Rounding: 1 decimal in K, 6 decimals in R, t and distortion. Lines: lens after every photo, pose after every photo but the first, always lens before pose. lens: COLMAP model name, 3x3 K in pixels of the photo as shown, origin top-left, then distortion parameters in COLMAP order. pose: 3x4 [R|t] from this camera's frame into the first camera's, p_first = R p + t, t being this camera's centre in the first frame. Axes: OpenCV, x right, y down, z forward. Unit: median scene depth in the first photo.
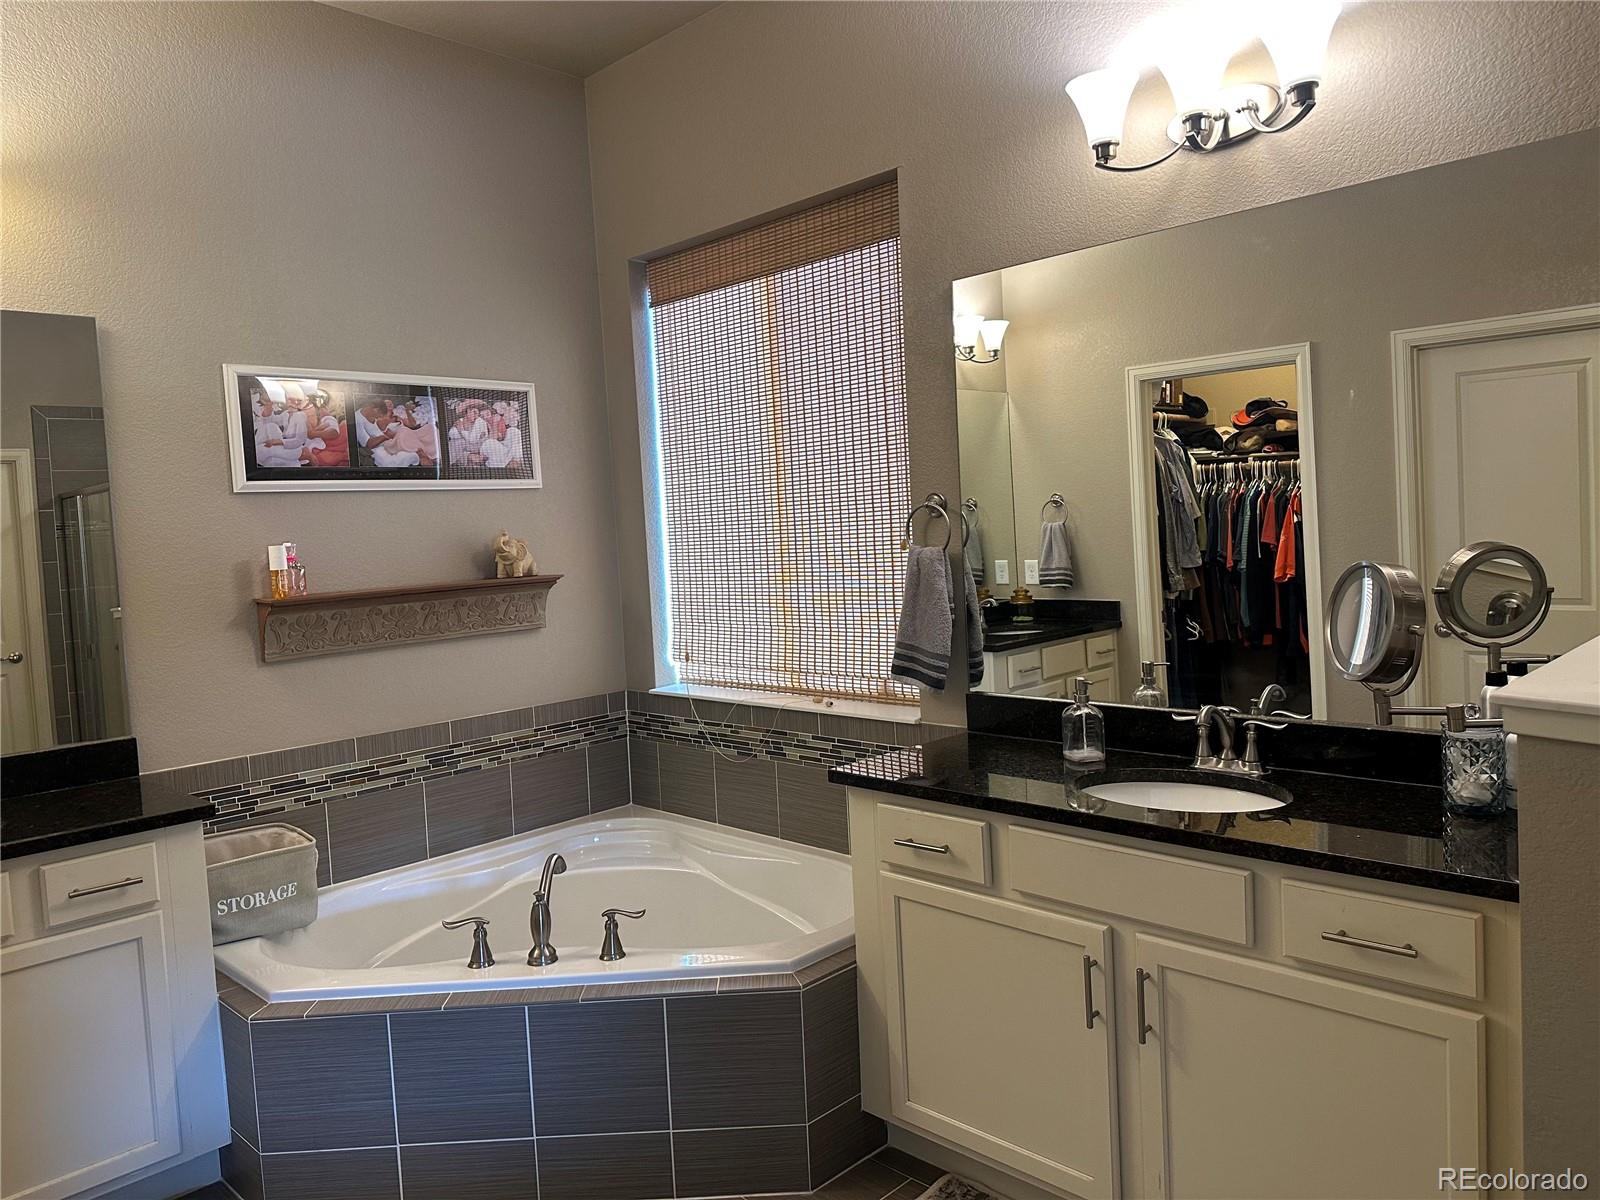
lens RADIAL K [[1125.0, 0, 798.9], [0, 1125.0, 611.7], [0, 0, 1]] dist [0.058694, -0.072005]
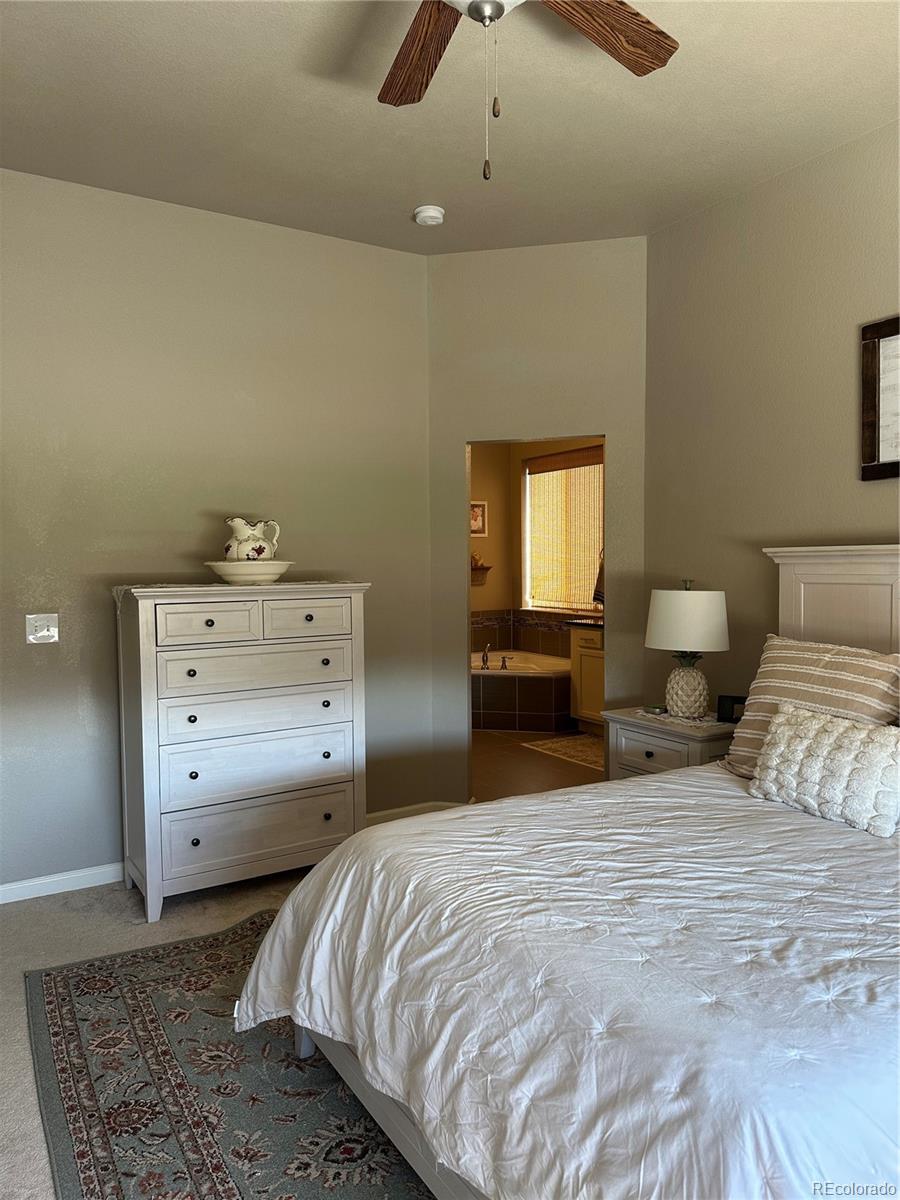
lens RADIAL K [[834.5, 0, 450.0], [0, 834.5, 600.0], [0, 0, 1]] dist [0.134693, -0.154869]
pose [[0.971205, 0.053104, -0.232254, 0.201711], [-0.056651, 0.998357, -0.008627, 0.082842], [0.231414, 0.021536, 0.972617, -1.194673]]
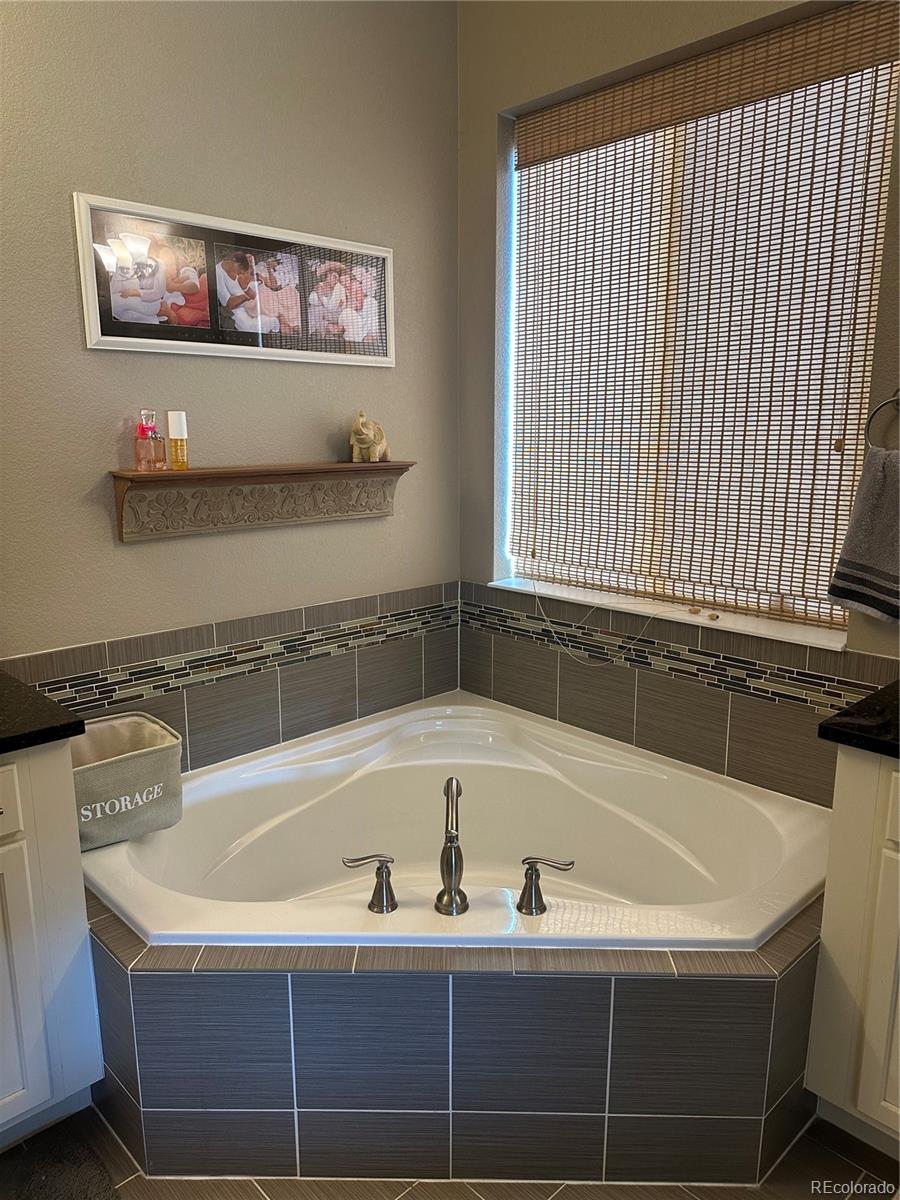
lens RADIAL K [[848.2, 0, 443.9], [0, 848.2, 614.2], [0, 0, 1]] dist [0.157743, -0.245372]
pose [[0.998117, 0.056075, -0.024873, -0.164248], [-0.052025, 0.988625, 0.141117, -0.008308], [0.032503, -0.139558, 0.989680, 0.265909]]
